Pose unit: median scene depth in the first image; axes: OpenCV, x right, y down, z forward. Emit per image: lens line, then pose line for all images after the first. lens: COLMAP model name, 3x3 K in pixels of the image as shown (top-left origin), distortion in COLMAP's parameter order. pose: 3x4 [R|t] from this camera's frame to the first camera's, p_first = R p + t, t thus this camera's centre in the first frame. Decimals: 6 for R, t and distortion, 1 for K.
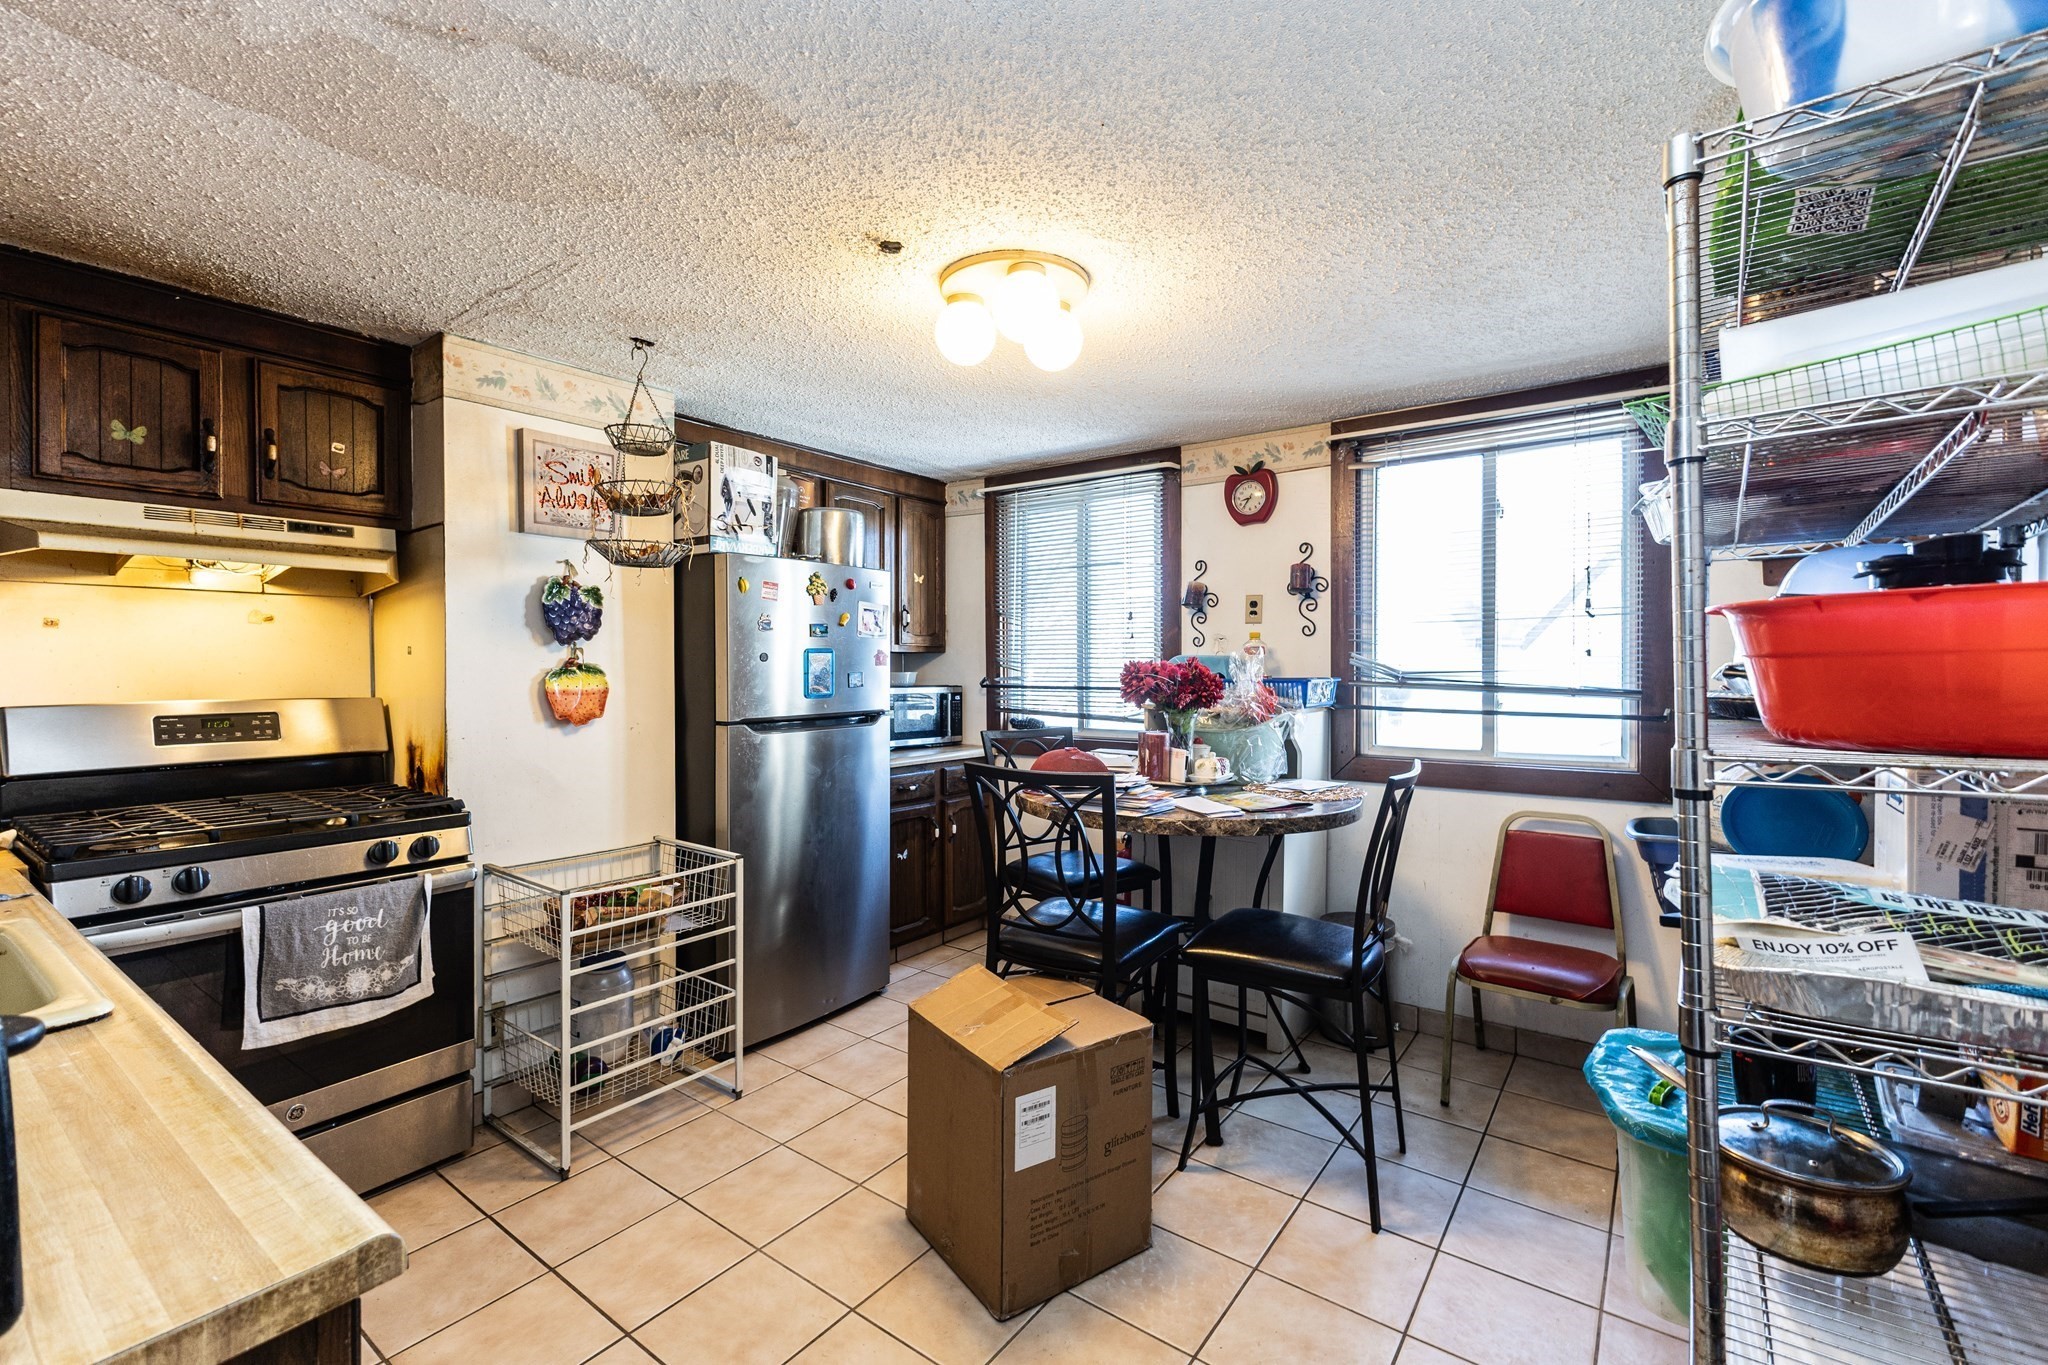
lens RADIAL K [[873.3, 0, 1022.0], [0, 873.3, 674.3], [0, 0, 1]] dist [0.008338, -0.000613]
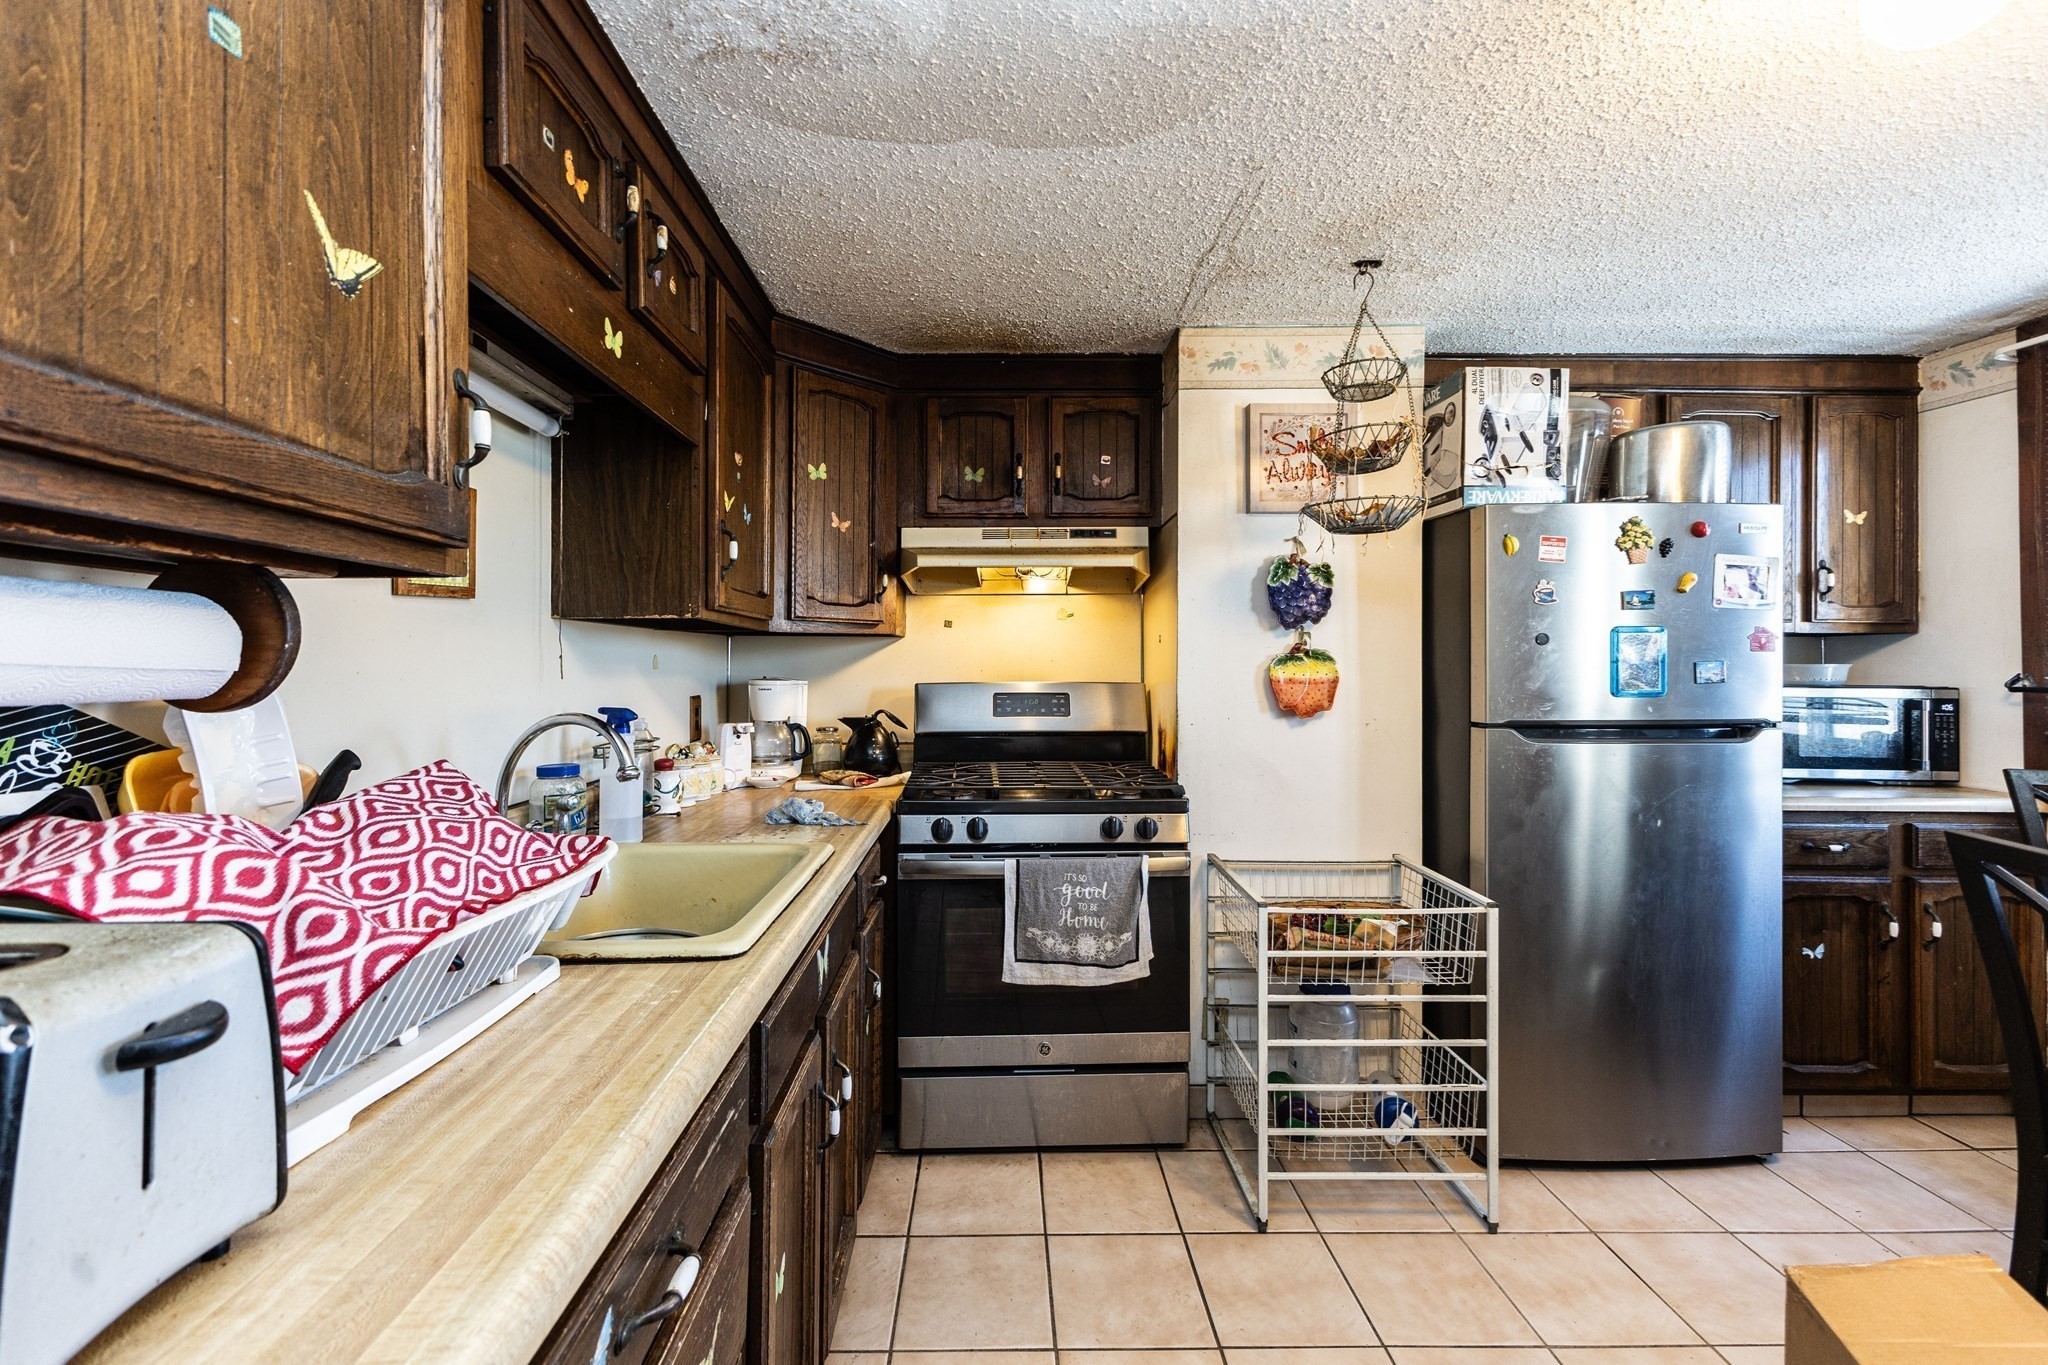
lens RADIAL K [[821.5, 0, 1012.9], [0, 821.5, 662.4], [0, 0, 1]] dist [0.008518, -0.002407]
pose [[0.598598, -0.002234, -0.801046, -0.005257], [-0.007842, 0.999932, -0.008649, 0.010927], [0.801011, 0.011459, 0.598540, 0.253110]]
